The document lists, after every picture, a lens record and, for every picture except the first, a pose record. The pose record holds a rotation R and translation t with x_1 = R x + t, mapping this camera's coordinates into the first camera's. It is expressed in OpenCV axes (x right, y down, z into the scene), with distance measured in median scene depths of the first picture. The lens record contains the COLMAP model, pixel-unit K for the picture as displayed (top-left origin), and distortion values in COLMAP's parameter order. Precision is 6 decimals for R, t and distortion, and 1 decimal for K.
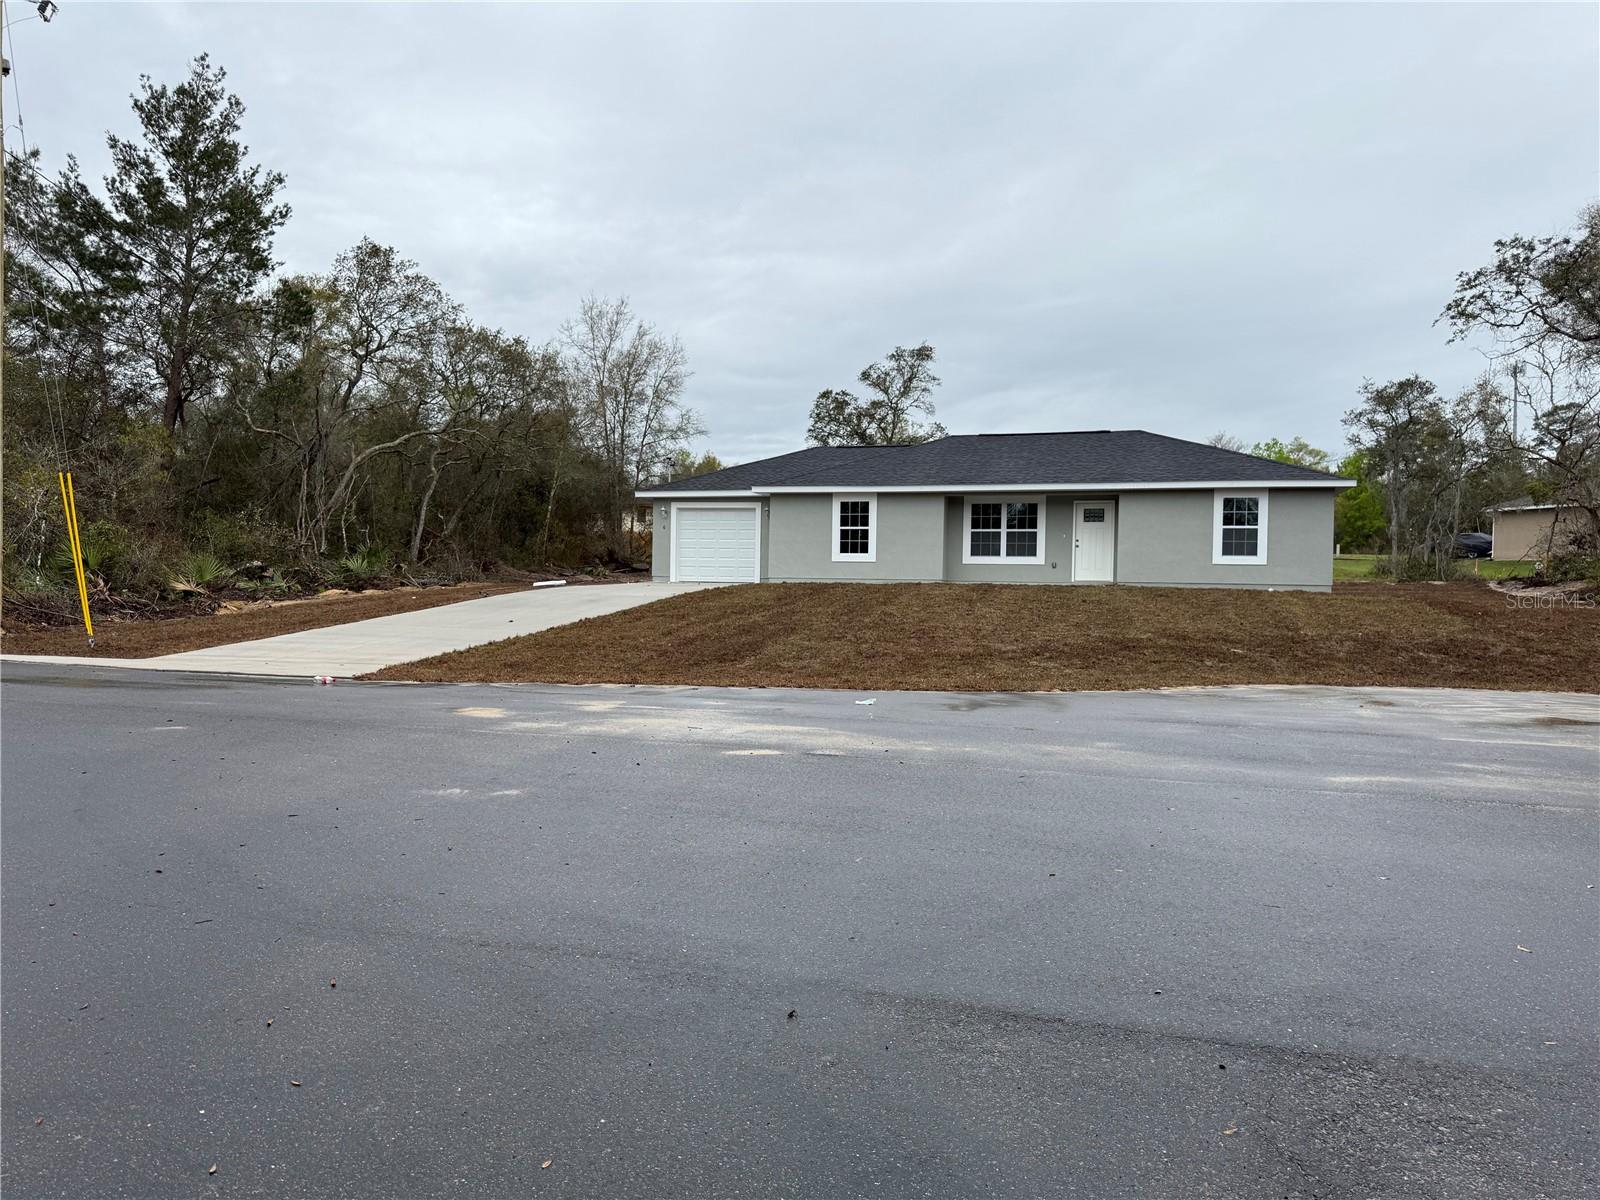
lens RADIAL K [[1124.0, 0, 790.9], [0, 1124.0, 597.2], [0, 0, 1]] dist [0.100712, -0.164181]
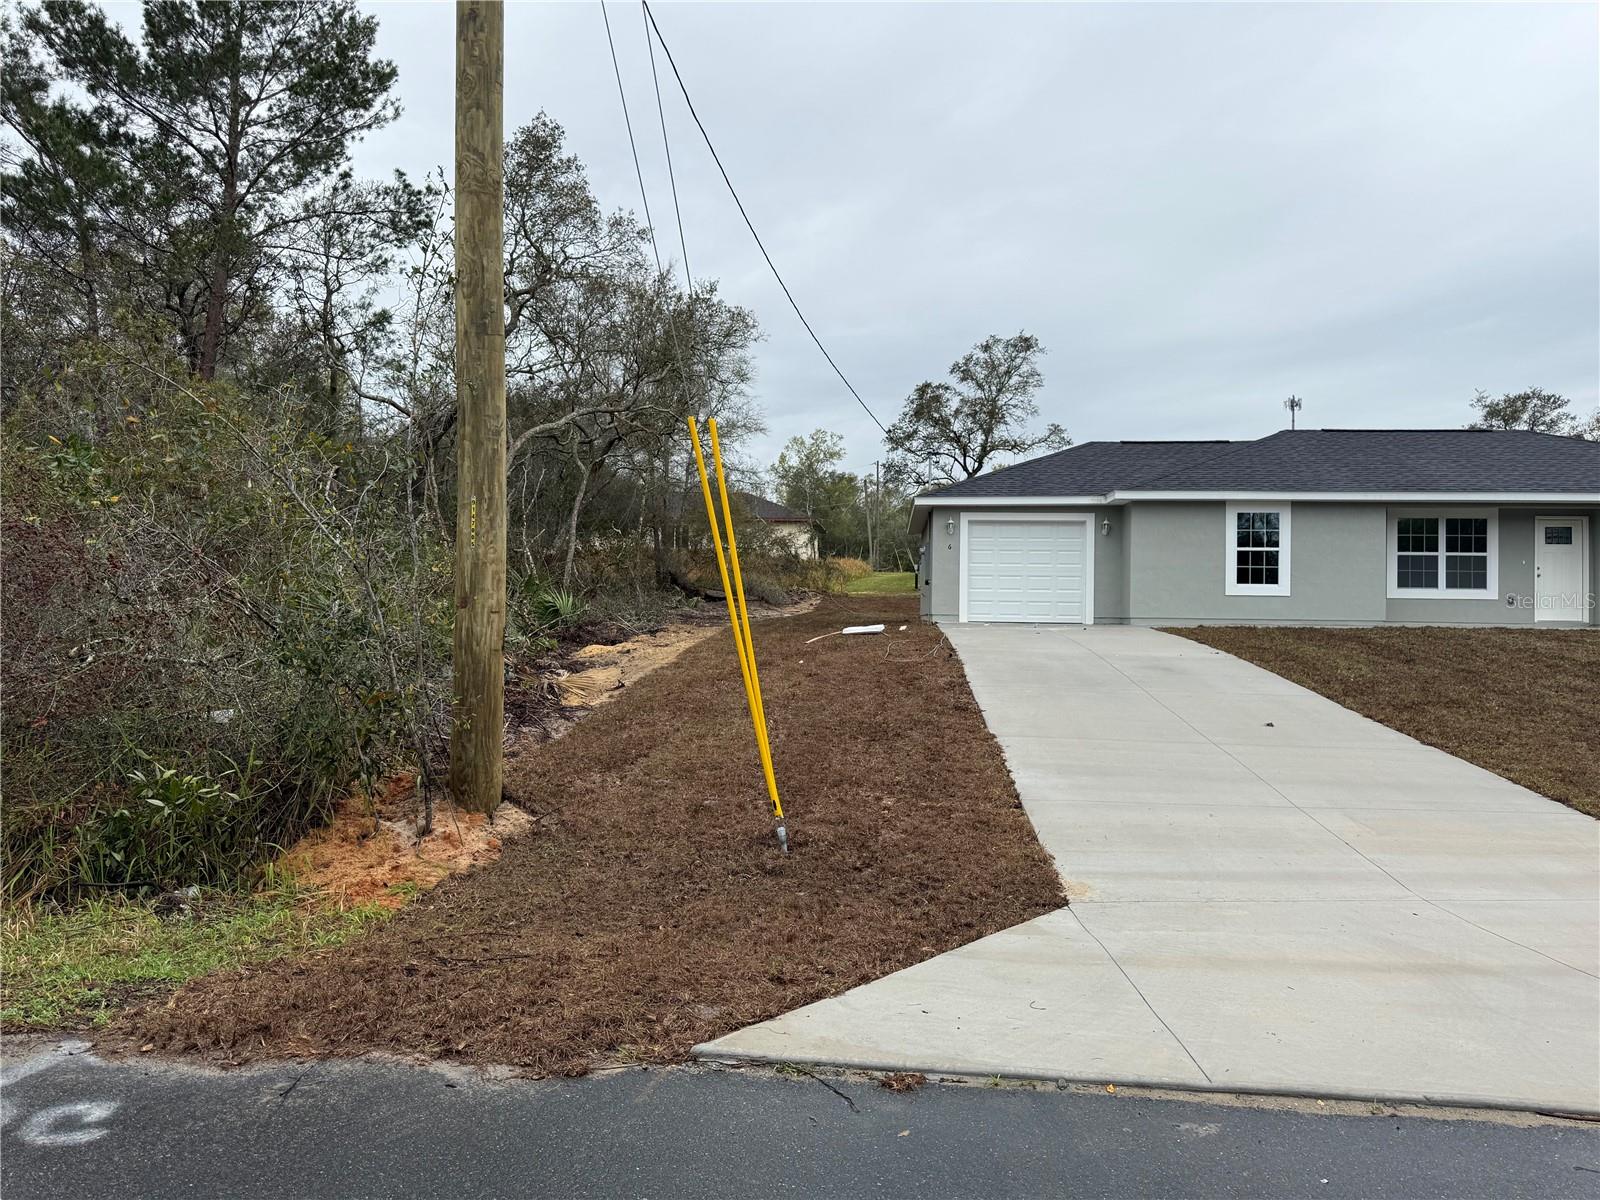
lens RADIAL K [[1124.0, 0, 790.9], [0, 1124.0, 597.2], [0, 0, 1]] dist [0.100712, -0.164181]
pose [[0.980780, -0.002654, 0.195096, -0.466946], [0.005748, 0.999867, -0.015294, -0.025741], [-0.195030, 0.016121, 0.980665, 0.411671]]
